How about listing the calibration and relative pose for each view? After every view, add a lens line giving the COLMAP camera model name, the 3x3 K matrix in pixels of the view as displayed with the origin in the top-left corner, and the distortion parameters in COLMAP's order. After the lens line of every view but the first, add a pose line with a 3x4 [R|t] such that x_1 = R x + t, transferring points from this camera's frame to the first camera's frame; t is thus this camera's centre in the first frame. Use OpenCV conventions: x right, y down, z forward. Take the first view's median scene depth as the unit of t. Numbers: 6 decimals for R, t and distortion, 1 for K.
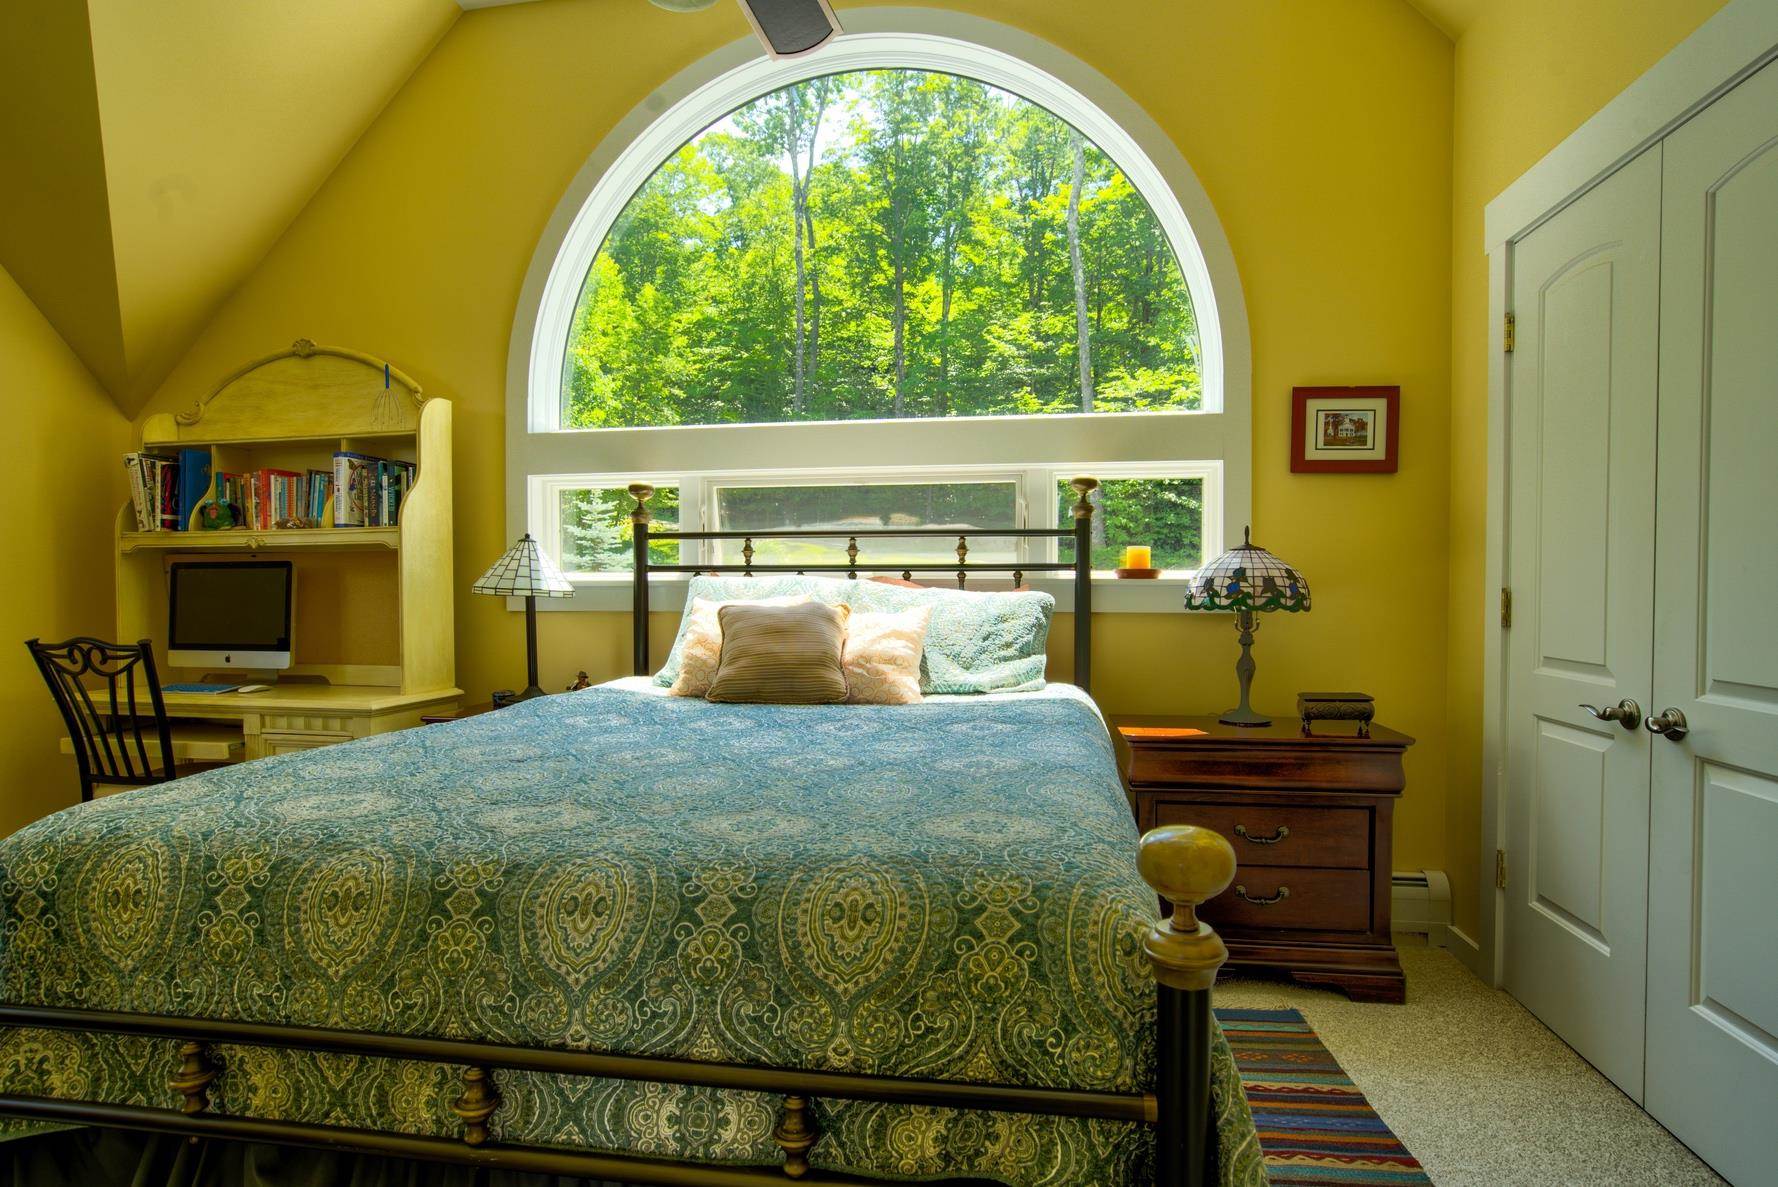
lens RADIAL K [[941.3, 0, 889.0], [0, 941.3, 593.5], [0, 0, 1]] dist [-0.024211, 0.000174]
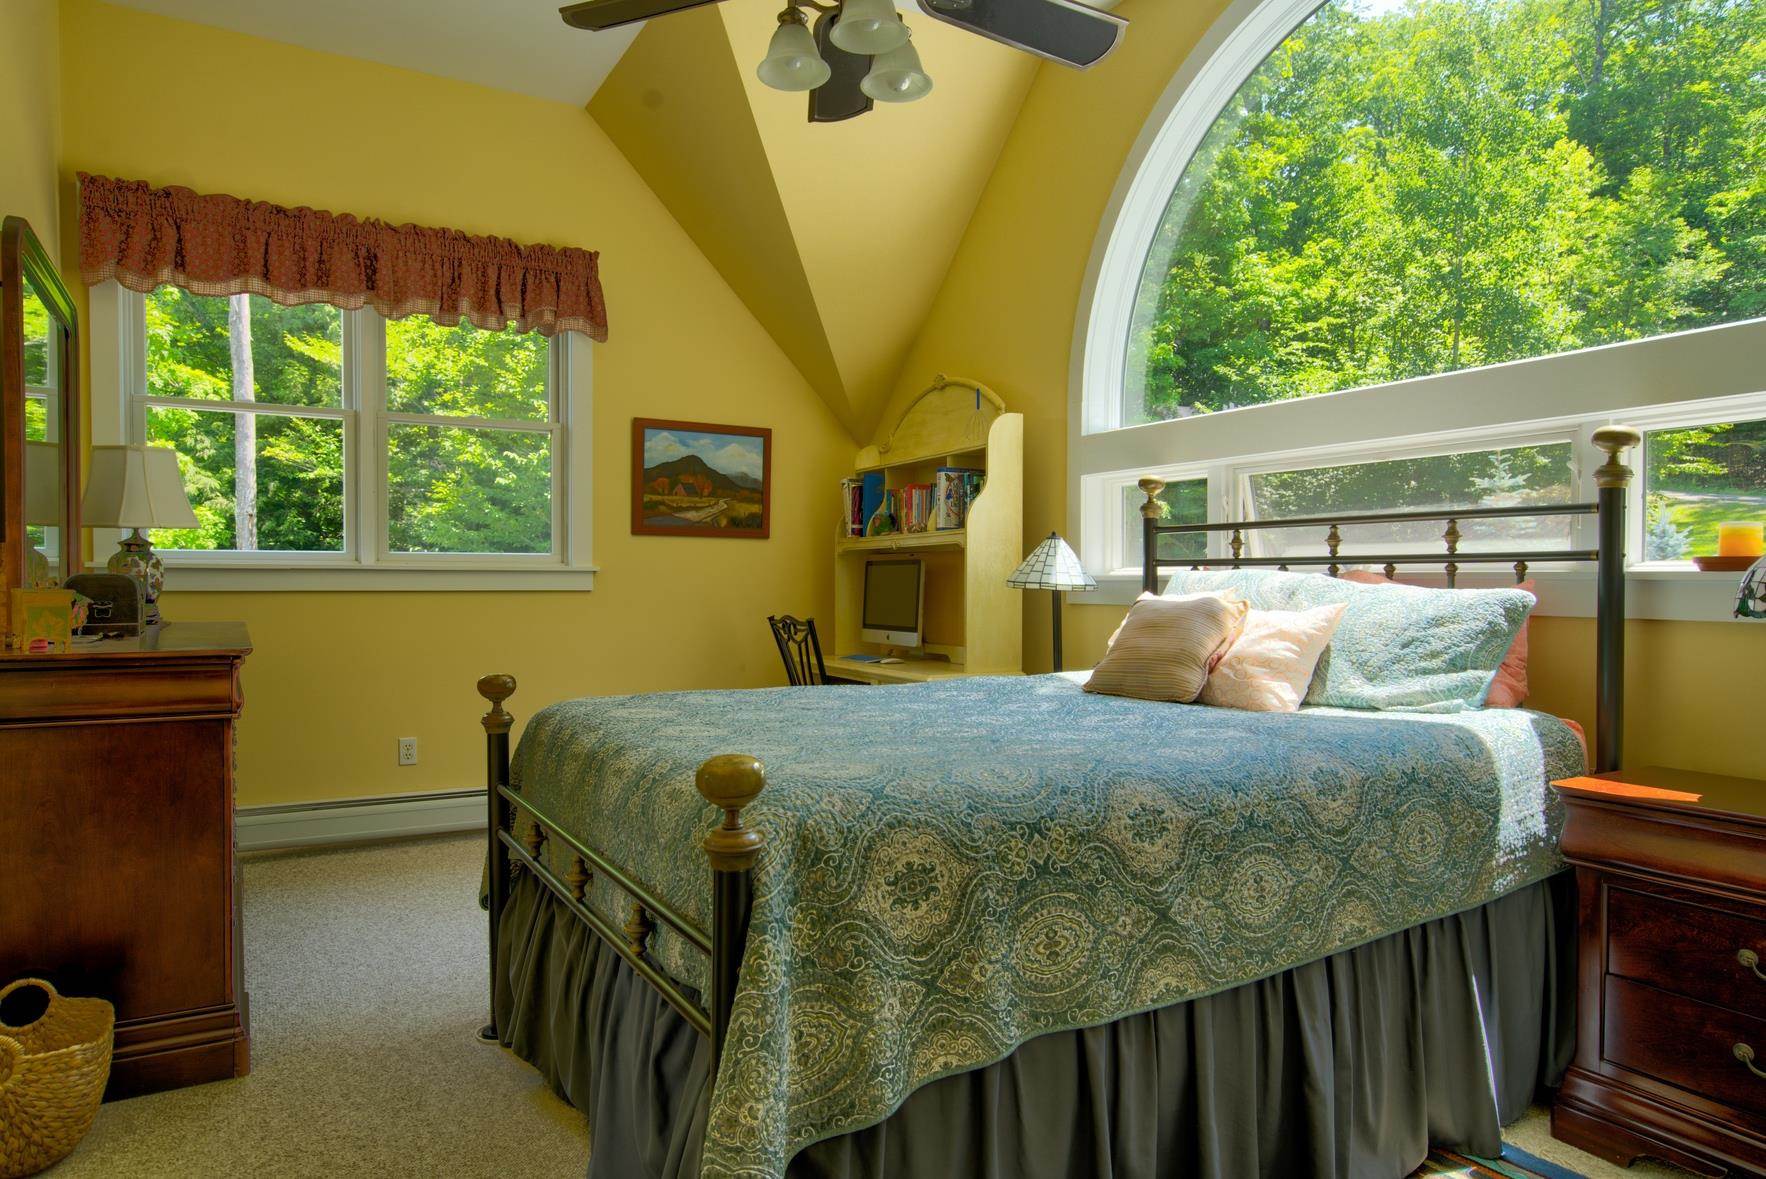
lens RADIAL K [[1106.3, 0, 883.0], [0, 1106.3, 589.5], [0, 0, 1]] dist [-0.000607, 0.001258]
pose [[0.641984, 0.009256, -0.766662, 0.480534], [-0.009272, 0.999948, 0.004308, -0.000632], [0.766662, 0.004342, 0.642036, 0.028550]]
